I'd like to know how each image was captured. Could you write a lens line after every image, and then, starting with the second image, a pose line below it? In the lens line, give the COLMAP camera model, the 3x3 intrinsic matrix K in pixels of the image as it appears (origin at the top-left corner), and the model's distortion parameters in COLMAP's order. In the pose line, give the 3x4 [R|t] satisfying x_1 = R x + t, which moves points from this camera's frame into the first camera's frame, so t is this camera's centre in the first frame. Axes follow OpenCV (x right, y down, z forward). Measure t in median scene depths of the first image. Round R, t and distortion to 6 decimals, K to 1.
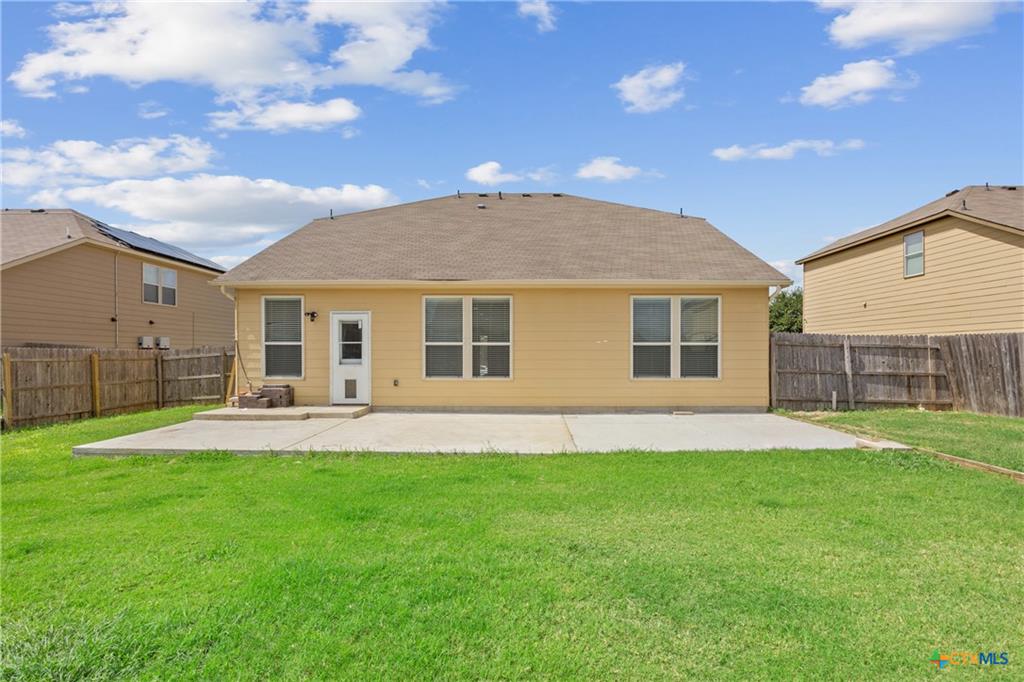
lens RADIAL K [[515.5, 0, 511.6], [0, 515.5, 338.3], [0, 0, 1]] dist [-0.012467, 0.002616]
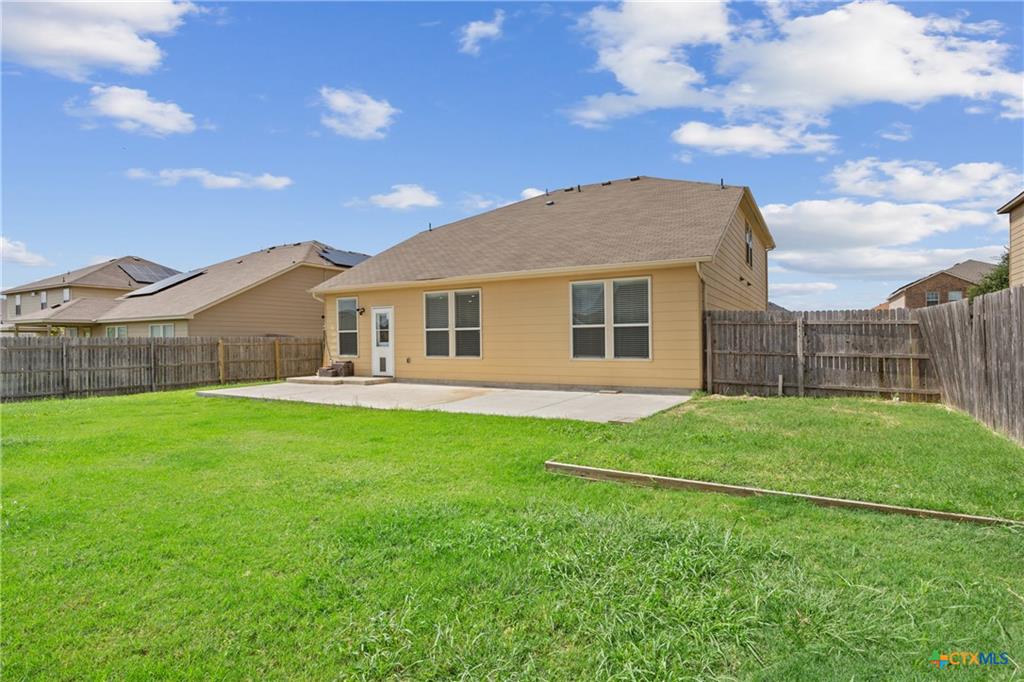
lens RADIAL K [[515.5, 0, 507.7], [0, 515.5, 342.2], [0, 0, 1]] dist [-0.012467, 0.002616]
pose [[0.870352, -0.006376, -0.492388, 0.646989], [0.024405, 0.999246, 0.030200, 0.007297], [0.491824, -0.038302, 0.869852, -0.007576]]
